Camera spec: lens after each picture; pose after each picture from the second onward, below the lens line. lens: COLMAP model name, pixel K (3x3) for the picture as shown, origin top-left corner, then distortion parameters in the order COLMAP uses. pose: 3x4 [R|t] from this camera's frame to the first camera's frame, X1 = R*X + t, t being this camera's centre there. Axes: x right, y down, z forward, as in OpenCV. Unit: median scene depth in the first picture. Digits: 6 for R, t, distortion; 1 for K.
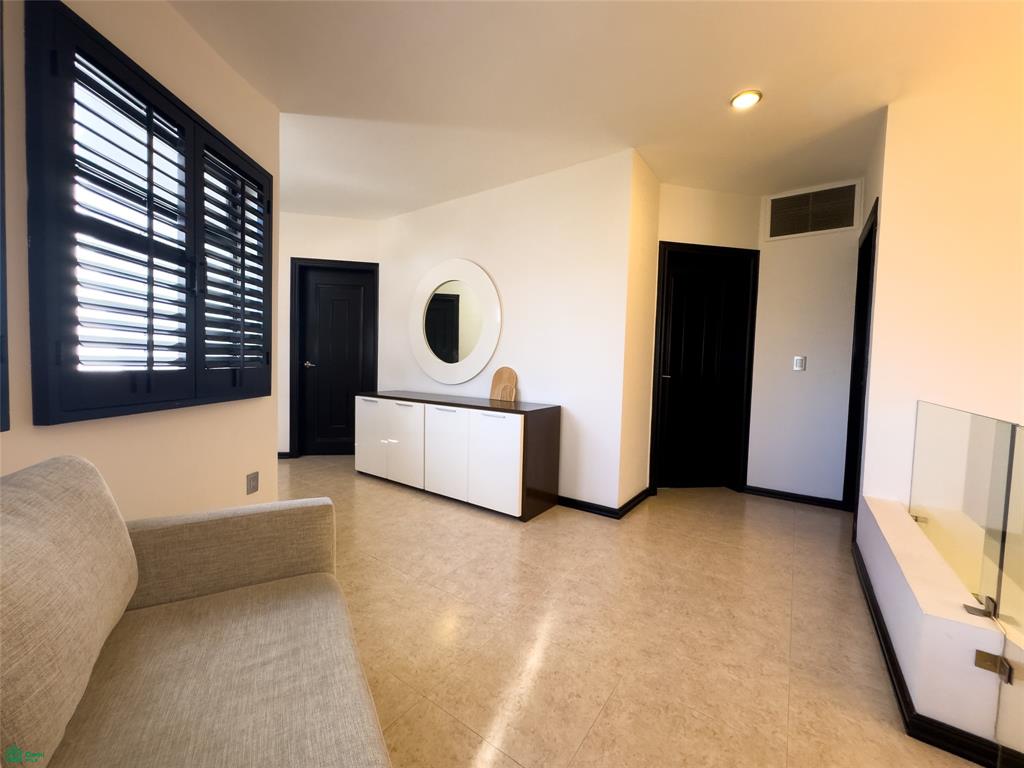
lens RADIAL K [[408.6, 0, 514.5], [0, 408.6, 382.6], [0, 0, 1]] dist [-0.001575, 0.000471]
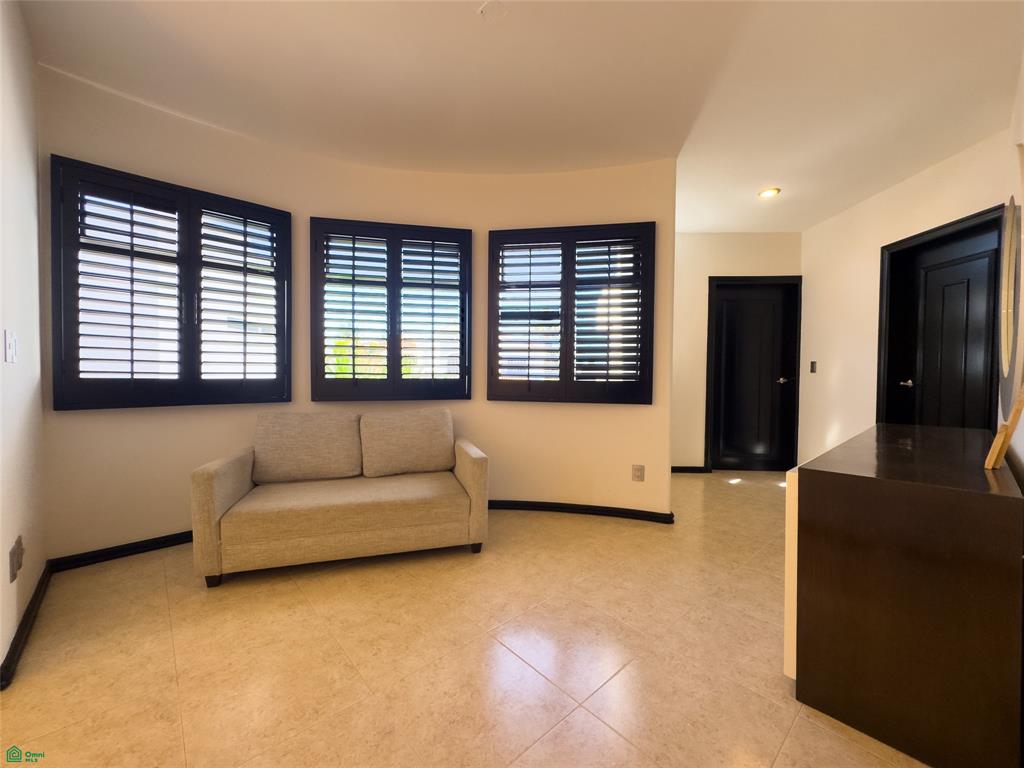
lens RADIAL K [[408.6, 0, 515.0], [0, 408.6, 382.9], [0, 0, 1]] dist [-0.001575, 0.000471]
pose [[-0.214981, -0.002243, -0.976616, 1.100209], [-0.064506, 0.997846, 0.011908, -0.035764], [0.974486, 0.065557, -0.214662, 1.447832]]
